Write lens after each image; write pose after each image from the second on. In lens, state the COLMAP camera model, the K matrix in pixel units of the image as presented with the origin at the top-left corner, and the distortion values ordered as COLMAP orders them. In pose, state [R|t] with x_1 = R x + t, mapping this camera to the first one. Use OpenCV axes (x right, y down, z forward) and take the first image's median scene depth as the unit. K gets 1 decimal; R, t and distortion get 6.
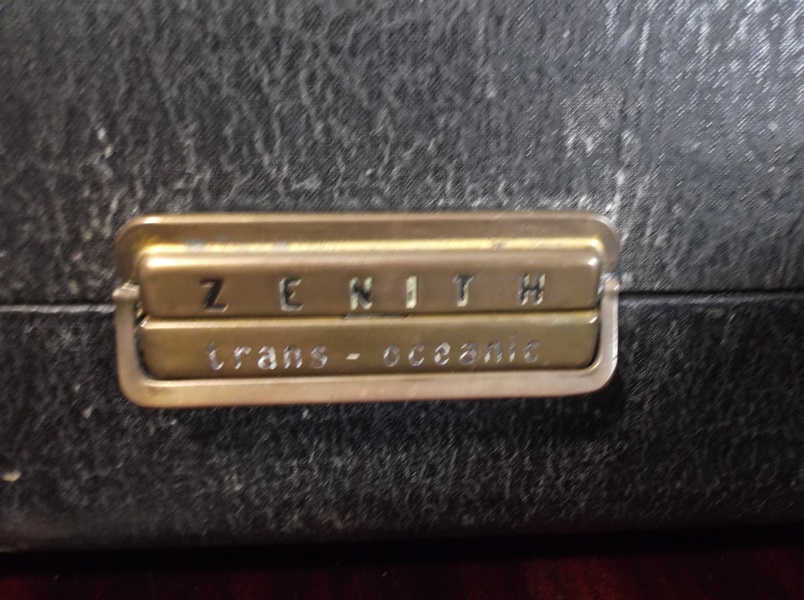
lens RADIAL K [[563.1, 0, 402.0], [0, 563.1, 300.0], [0, 0, 1]] dist [-0.018688, -0.000674]
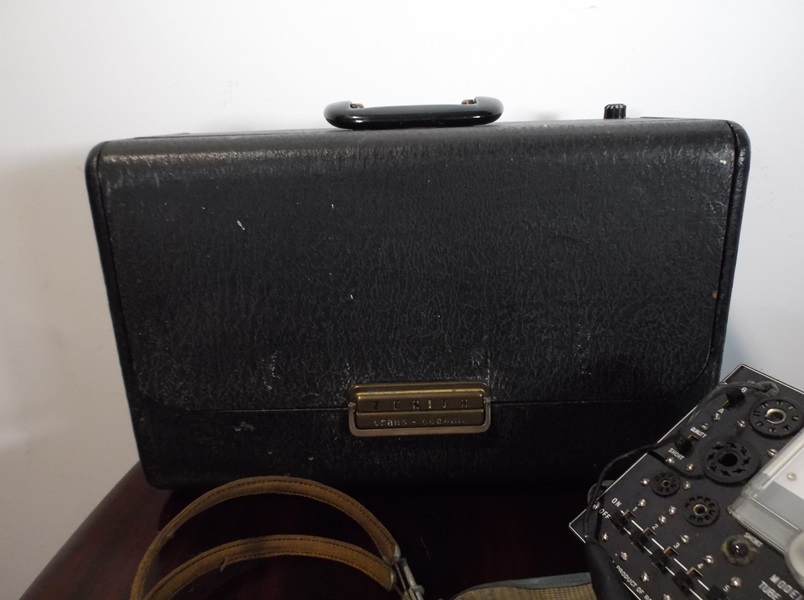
lens RADIAL K [[582.6, 0, 402.0], [0, 582.6, 300.0], [0, 0, 1]] dist [0.002628, 0.001214]
pose [[0.996316, -0.020474, -0.083277, 0.162122], [0.015968, 0.998390, -0.054428, -0.477572], [0.084258, 0.052897, 0.995039, -2.744360]]
